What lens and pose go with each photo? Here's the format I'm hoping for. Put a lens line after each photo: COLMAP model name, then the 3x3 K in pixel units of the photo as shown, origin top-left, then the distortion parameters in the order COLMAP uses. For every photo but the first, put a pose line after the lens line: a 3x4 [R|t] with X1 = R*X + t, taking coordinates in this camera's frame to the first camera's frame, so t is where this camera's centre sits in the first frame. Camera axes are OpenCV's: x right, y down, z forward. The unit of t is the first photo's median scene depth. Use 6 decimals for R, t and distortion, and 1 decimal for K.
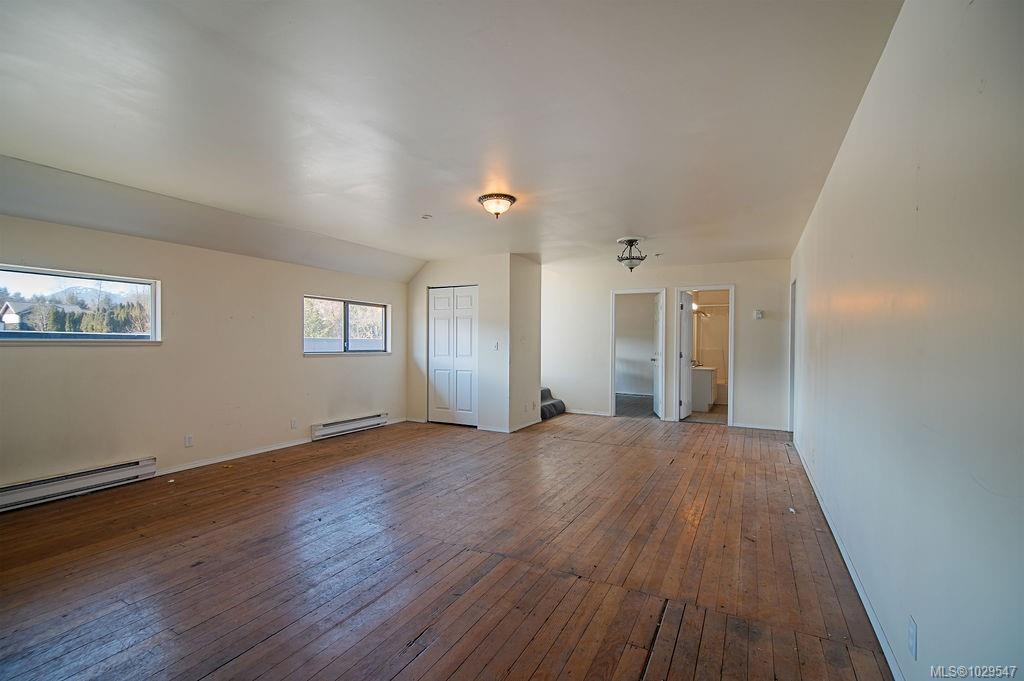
lens RADIAL K [[463.3, 0, 514.0], [0, 463.3, 343.2], [0, 0, 1]] dist [0.009232, -0.006169]
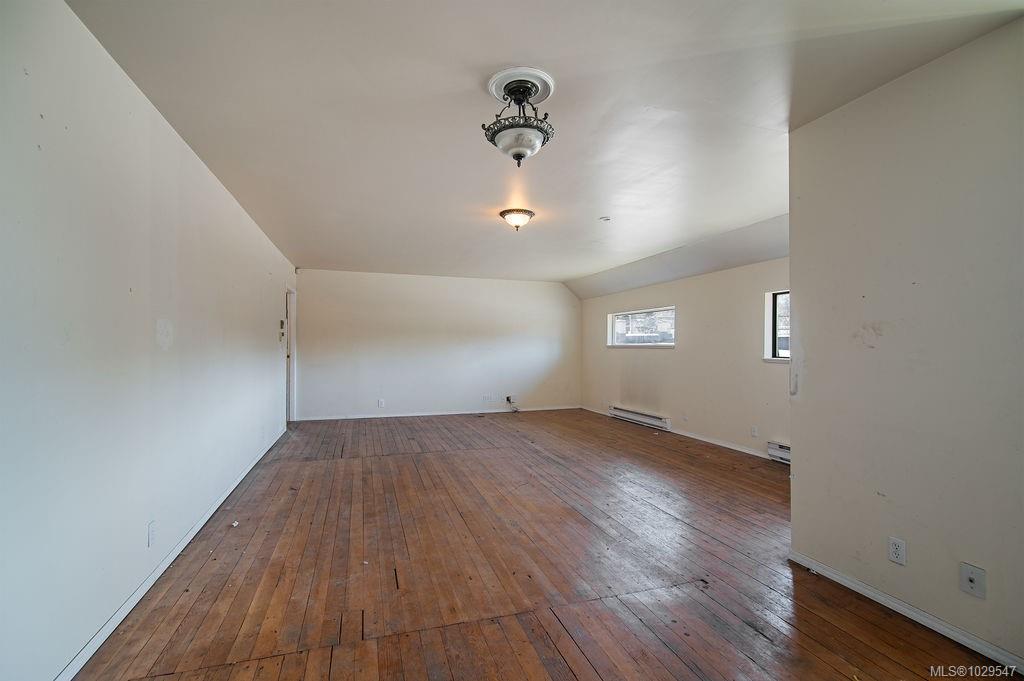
lens RADIAL K [[463.3, 0, 514.1], [0, 463.3, 344.2], [0, 0, 1]] dist [0.009232, -0.006169]
pose [[-0.701948, -0.009143, -0.712170, 0.774842], [-0.005724, 0.999958, -0.007196, 0.001423], [0.712205, -0.000975, -0.701970, 1.824379]]
